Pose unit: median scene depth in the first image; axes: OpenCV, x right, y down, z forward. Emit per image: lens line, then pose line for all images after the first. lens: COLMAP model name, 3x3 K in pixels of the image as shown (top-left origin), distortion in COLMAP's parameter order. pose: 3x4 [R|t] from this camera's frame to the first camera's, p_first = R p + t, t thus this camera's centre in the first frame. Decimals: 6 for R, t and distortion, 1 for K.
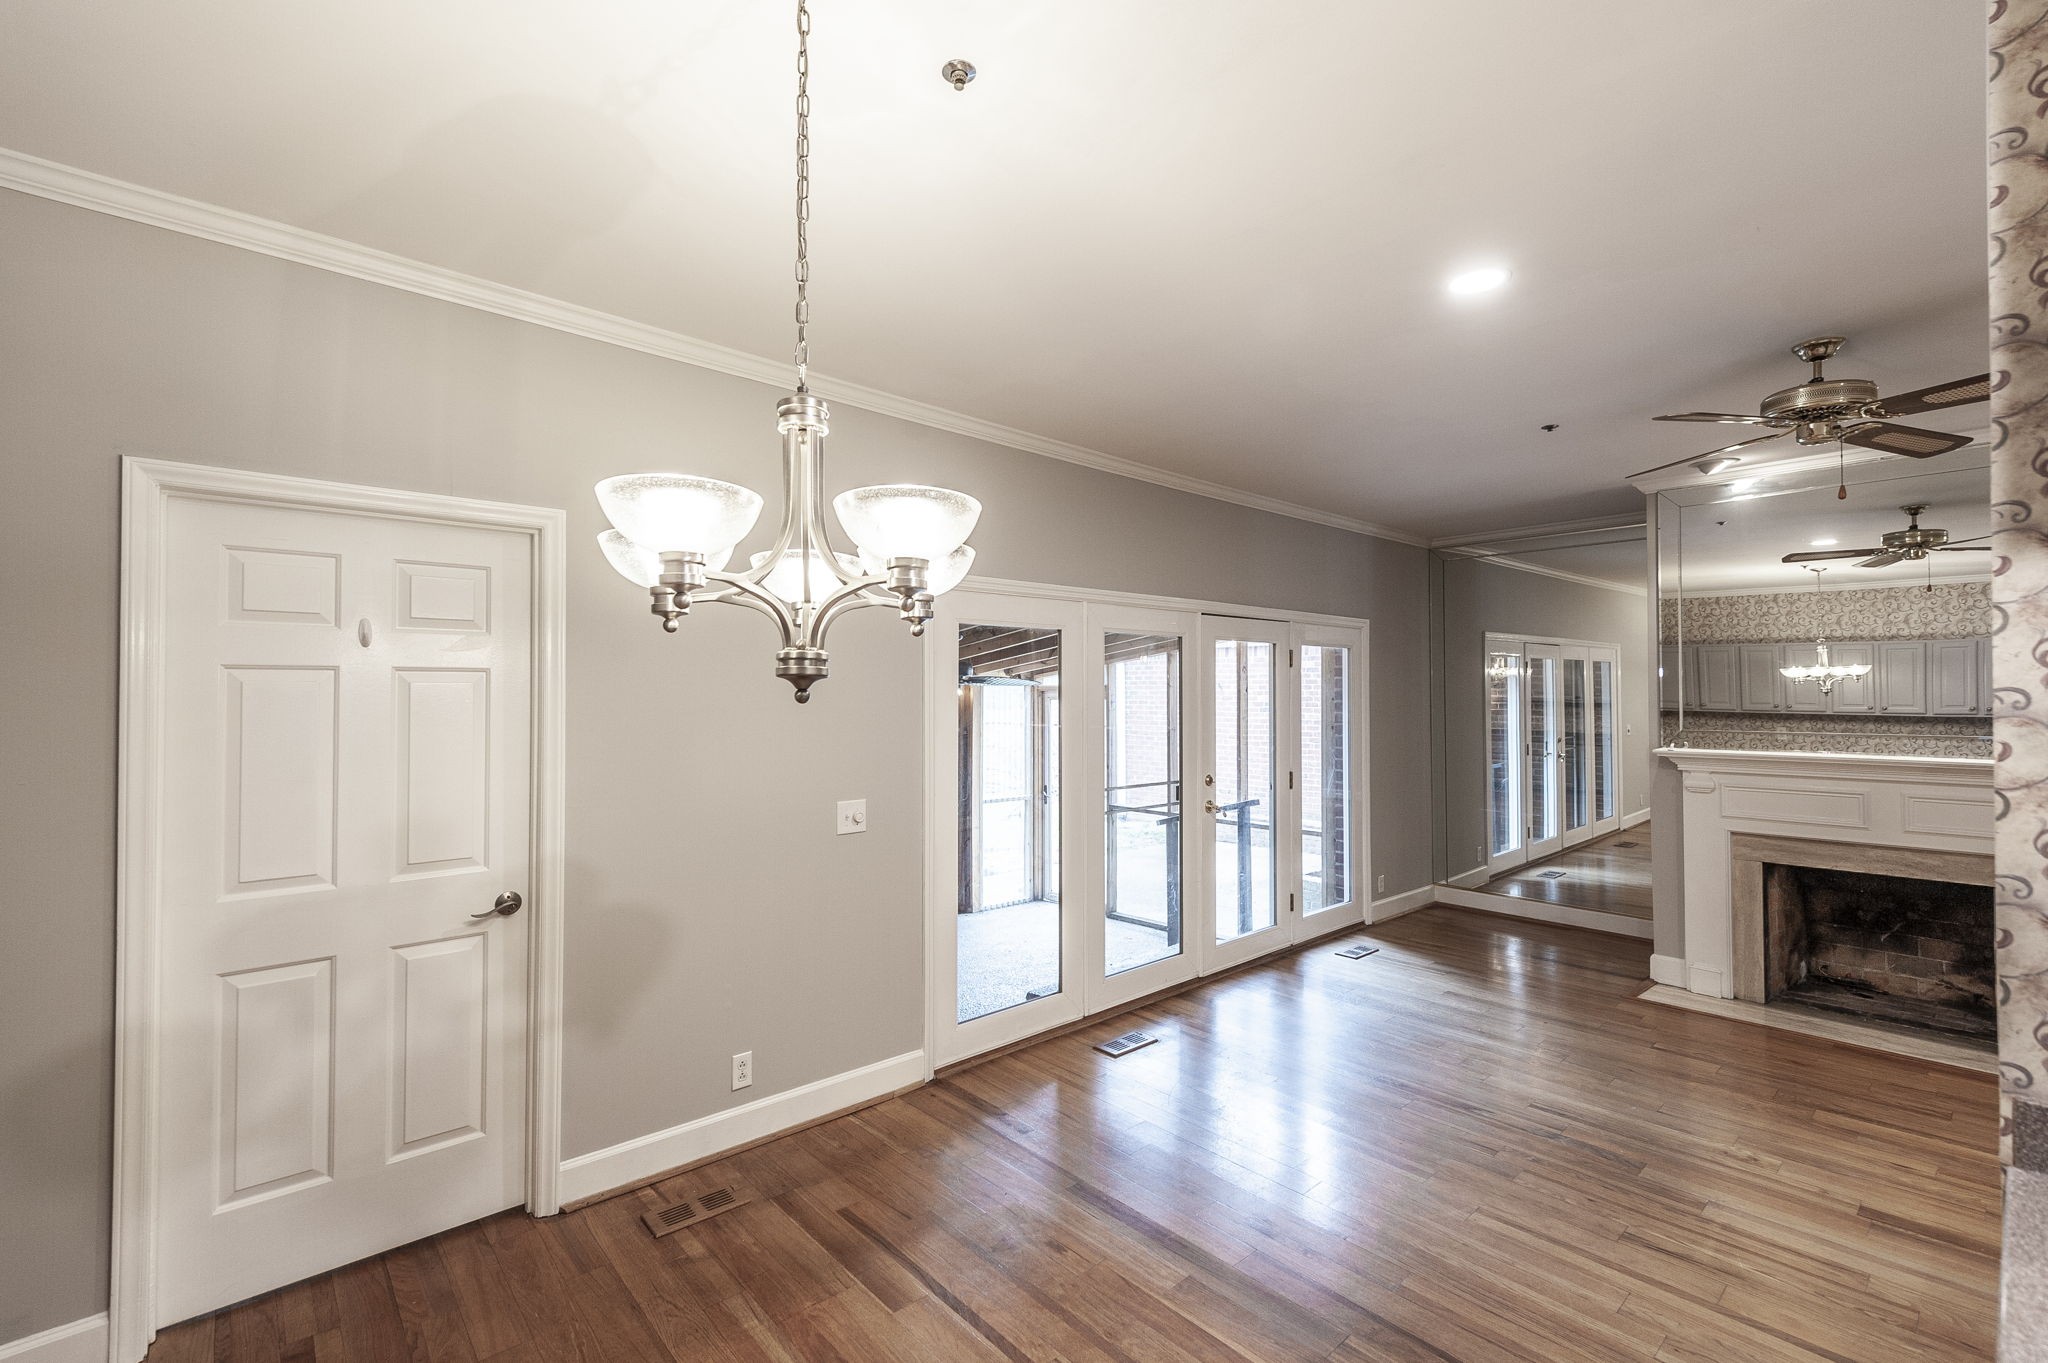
lens RADIAL K [[893.4, 0, 1027.5], [0, 893.4, 674.7], [0, 0, 1]] dist [0.011788, -0.003967]
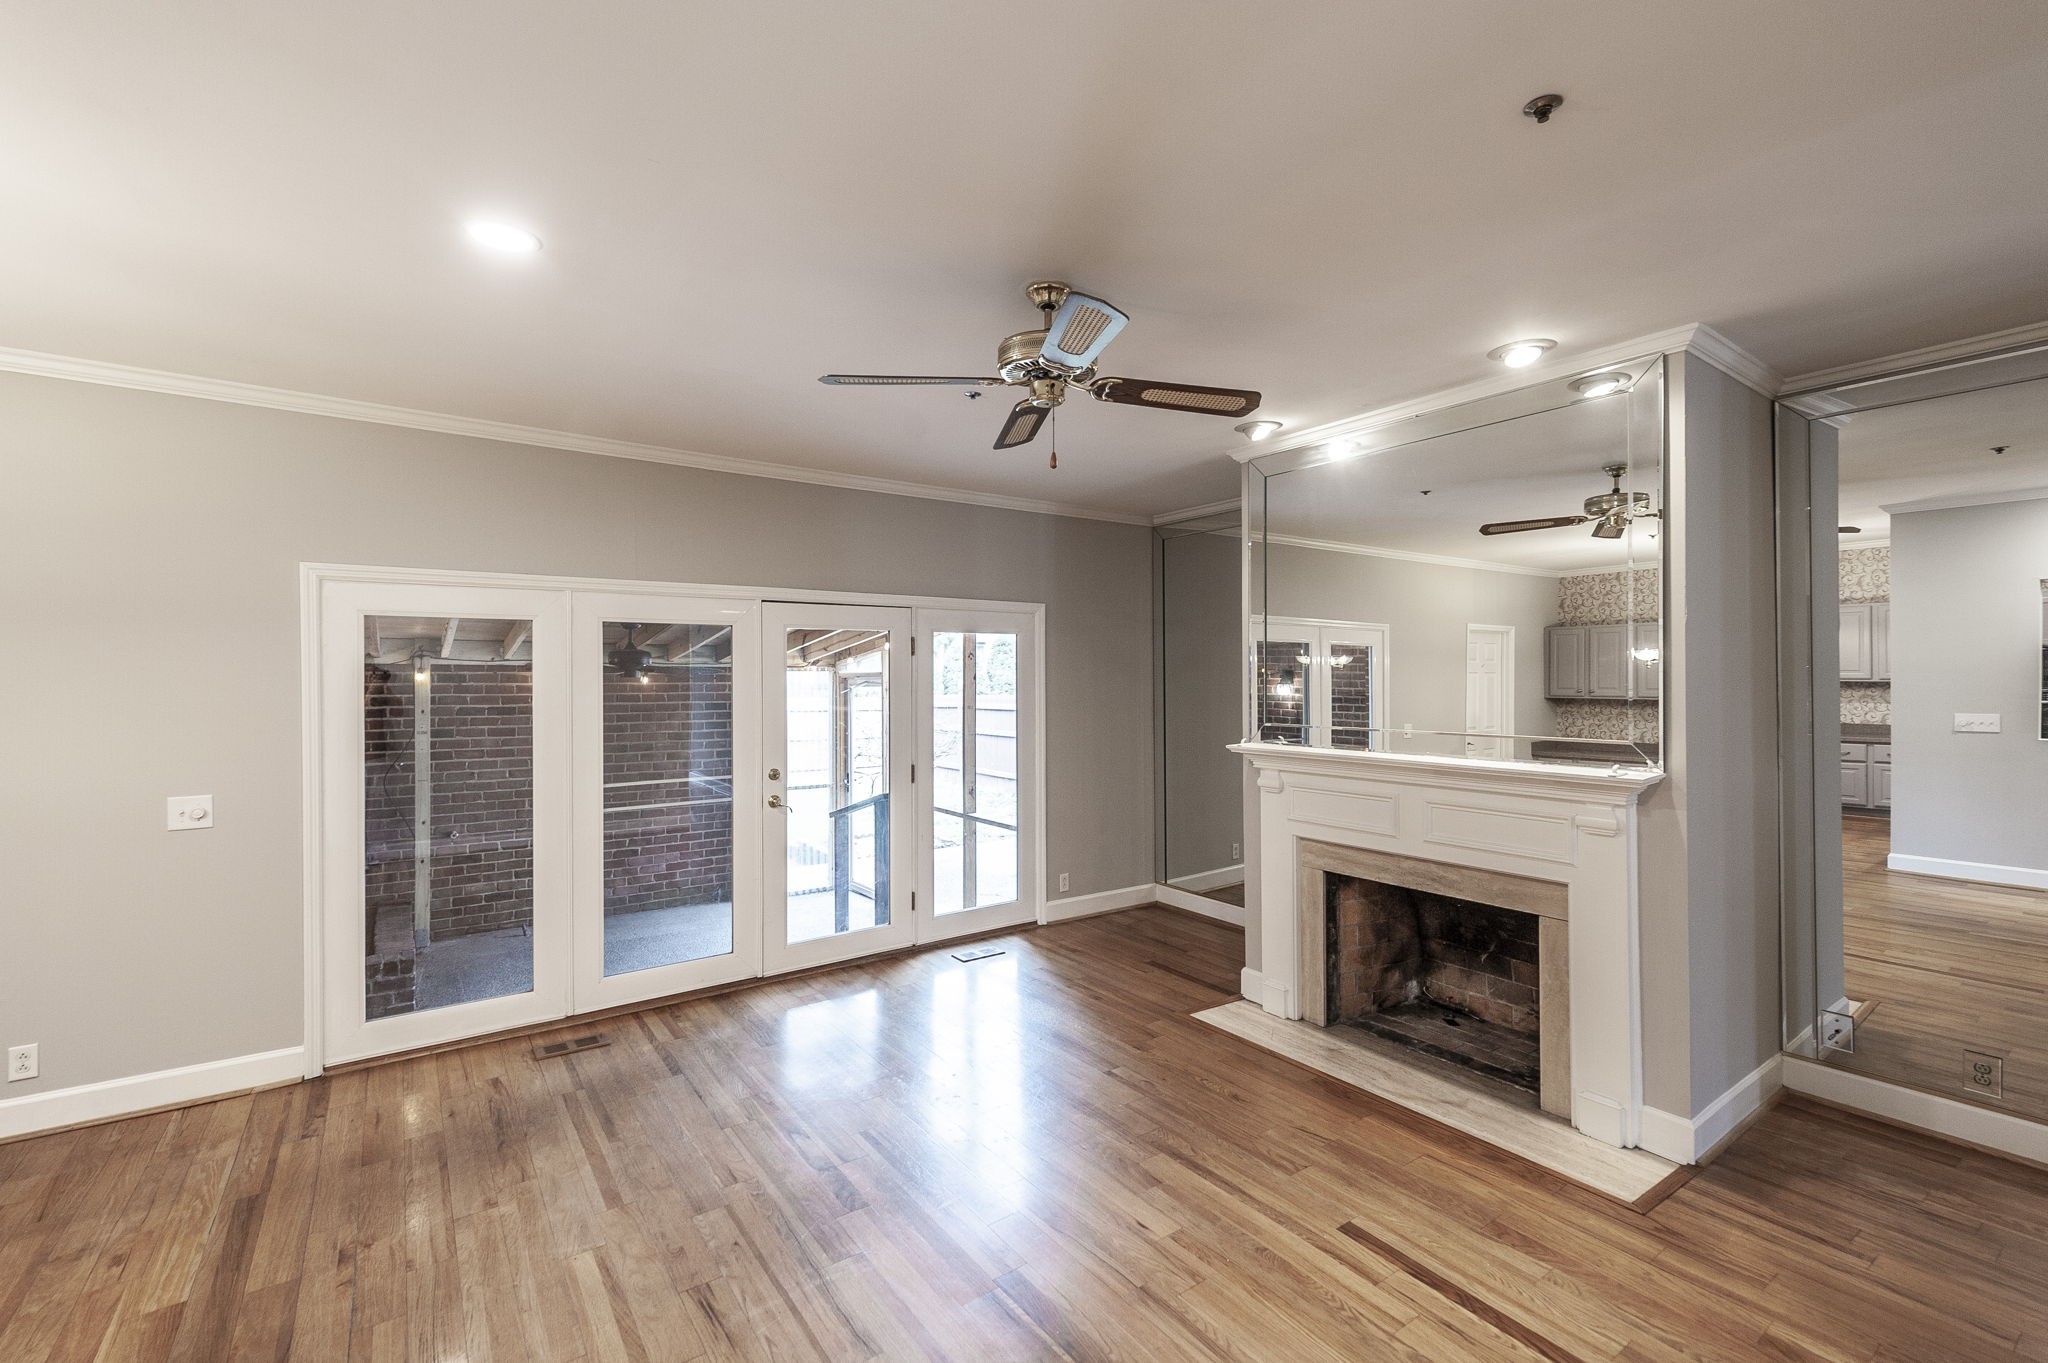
lens RADIAL K [[893.4, 0, 1015.9], [0, 893.4, 668.2], [0, 0, 1]] dist [0.011788, -0.003967]
pose [[0.993704, -0.004792, -0.111933, 0.890120], [0.006205, 0.999905, 0.012280, -0.009754], [0.111864, -0.012897, 0.993640, 0.114808]]
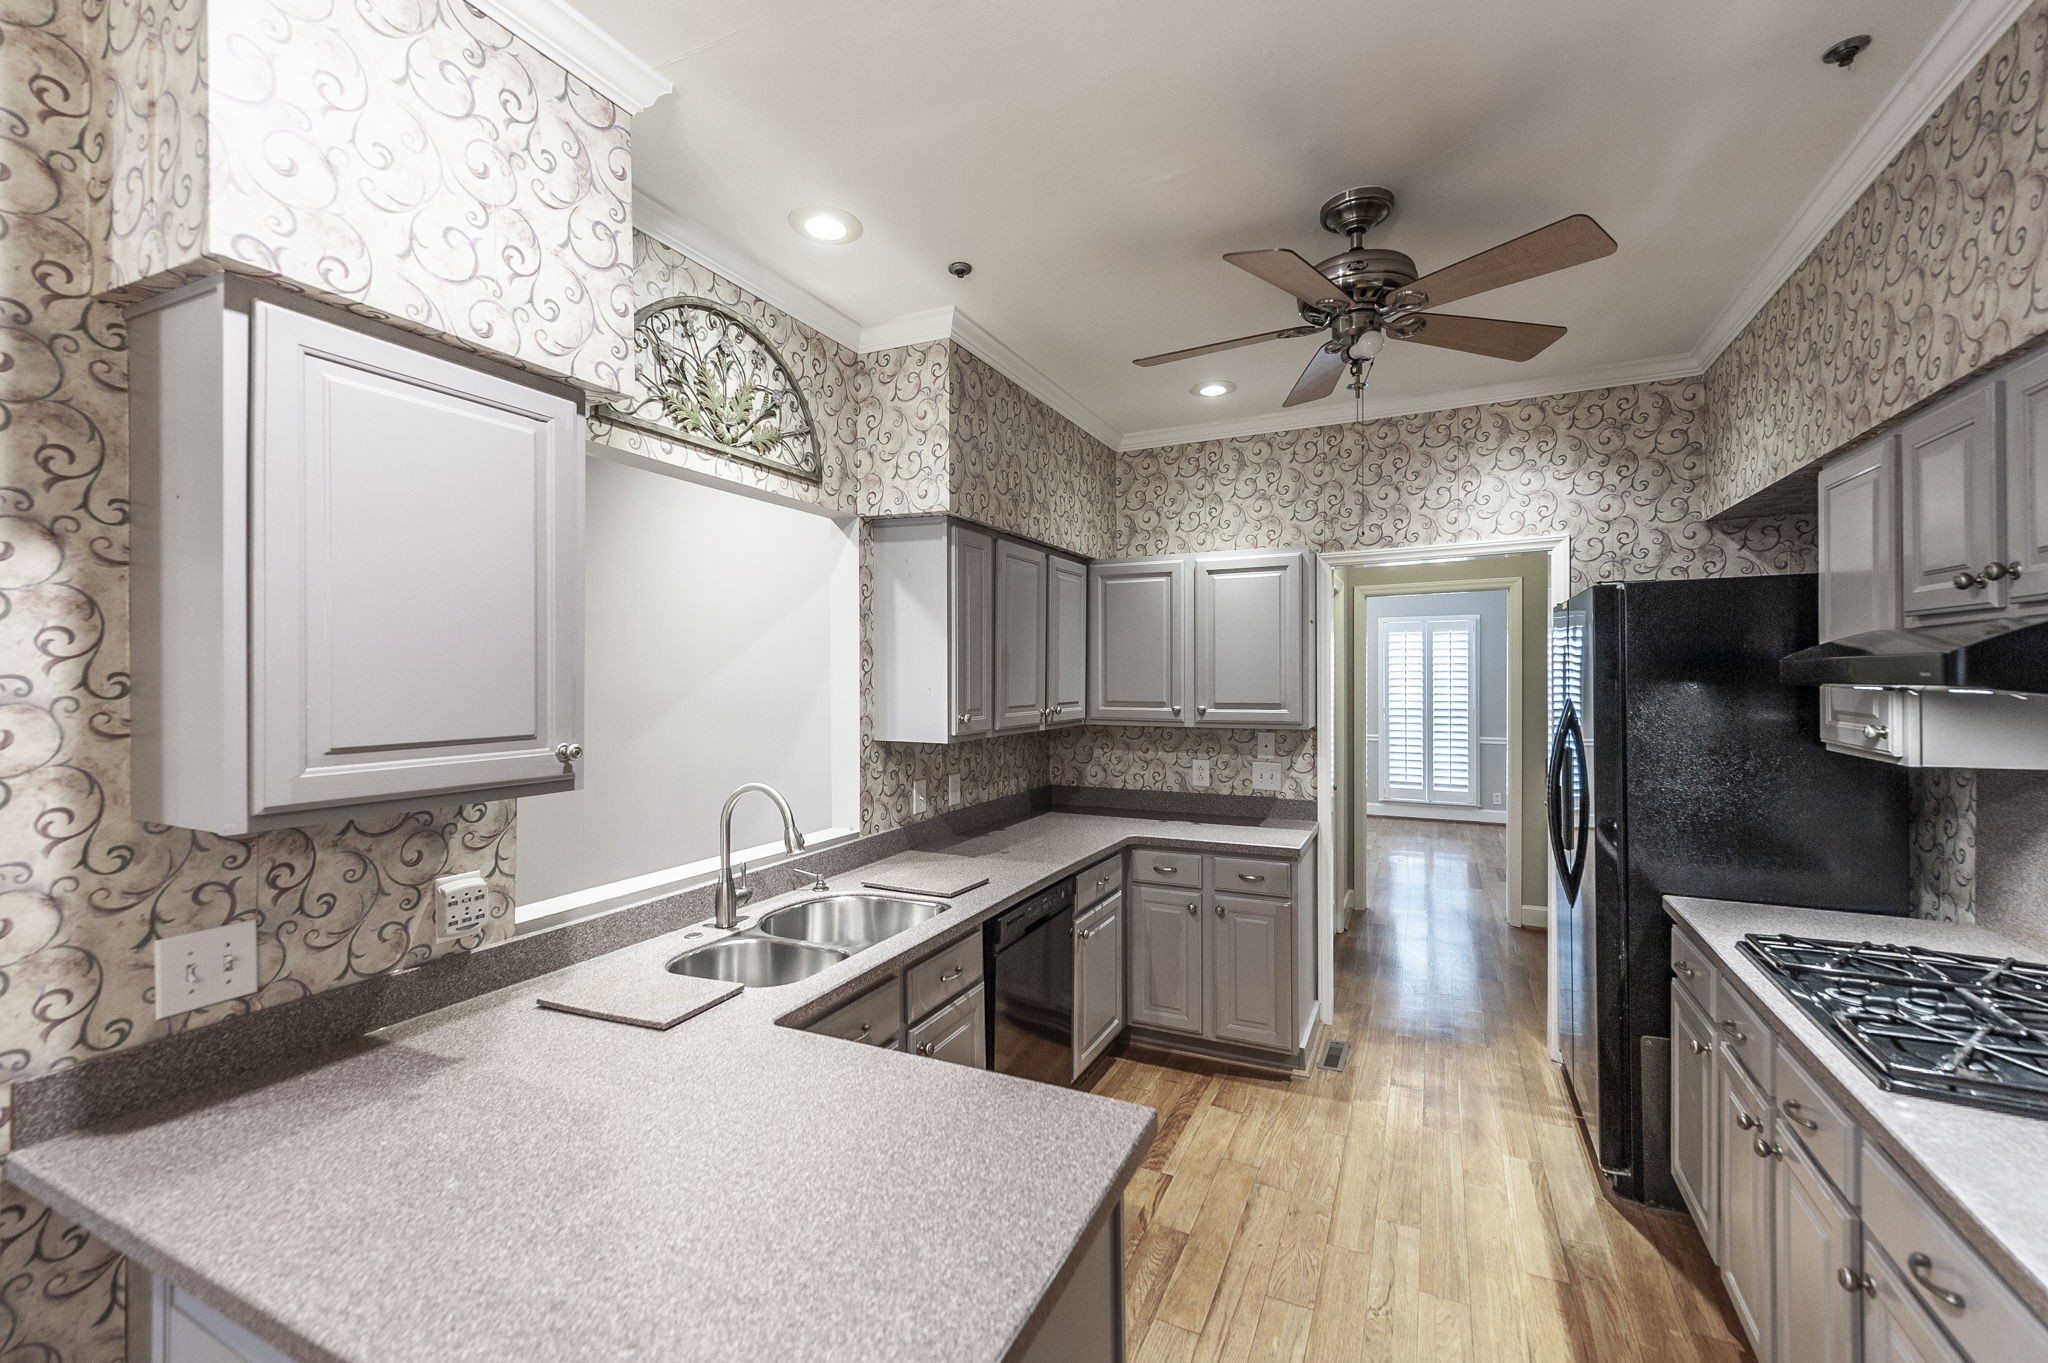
lens RADIAL K [[848.7, 0, 1033.9], [0, 848.7, 680.7], [0, 0, 1]] dist [0.006998, -0.001996]
pose [[-0.390582, -0.007233, 0.920540, -0.088442], [-0.013189, 0.999910, 0.002260, 0.001414], [-0.920474, -0.011259, -0.390642, 0.130823]]
